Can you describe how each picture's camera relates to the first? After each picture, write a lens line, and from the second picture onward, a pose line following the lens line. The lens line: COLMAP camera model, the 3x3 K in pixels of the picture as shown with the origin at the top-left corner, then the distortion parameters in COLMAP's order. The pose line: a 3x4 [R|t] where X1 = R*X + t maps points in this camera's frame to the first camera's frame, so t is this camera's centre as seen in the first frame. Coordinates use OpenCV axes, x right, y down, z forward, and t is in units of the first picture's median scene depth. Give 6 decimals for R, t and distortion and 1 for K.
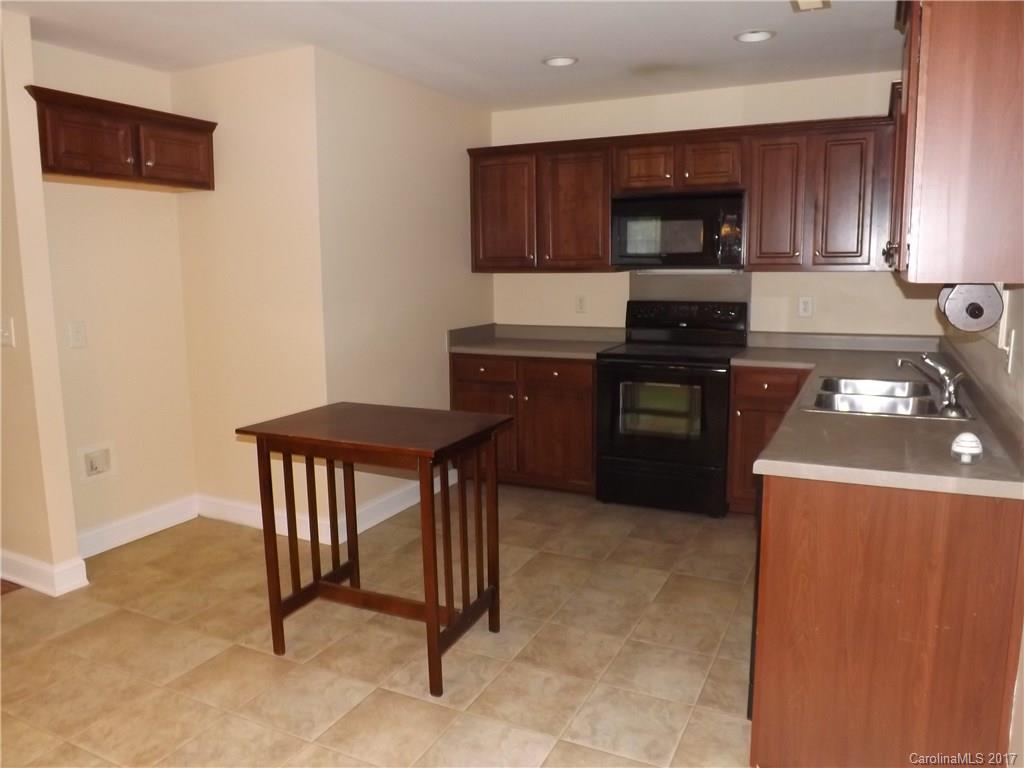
lens RADIAL K [[745.2, 0, 518.0], [0, 745.2, 387.1], [0, 0, 1]] dist [-0.038944, -0.001492]
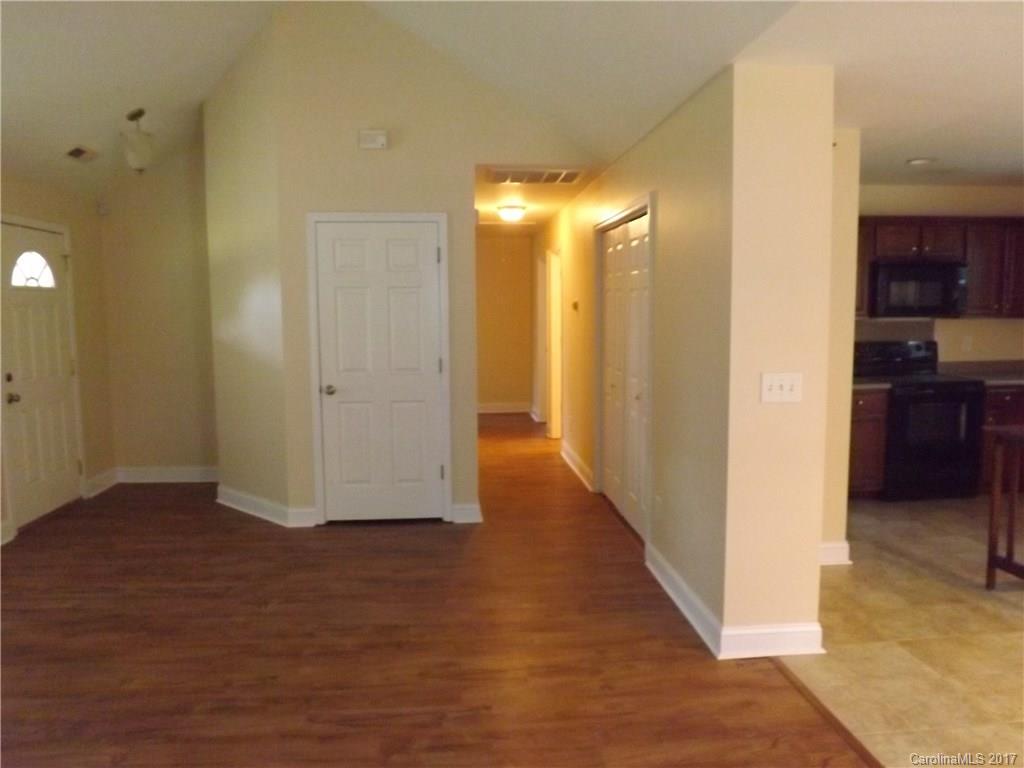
lens RADIAL K [[745.2, 0, 522.1], [0, 745.2, 384.3], [0, 0, 1]] dist [-0.038944, -0.001492]
pose [[0.855193, -0.058878, 0.514954, -1.084366], [0.094611, 0.994568, -0.043405, -0.049627], [-0.509601, 0.085840, 0.856118, 0.242875]]
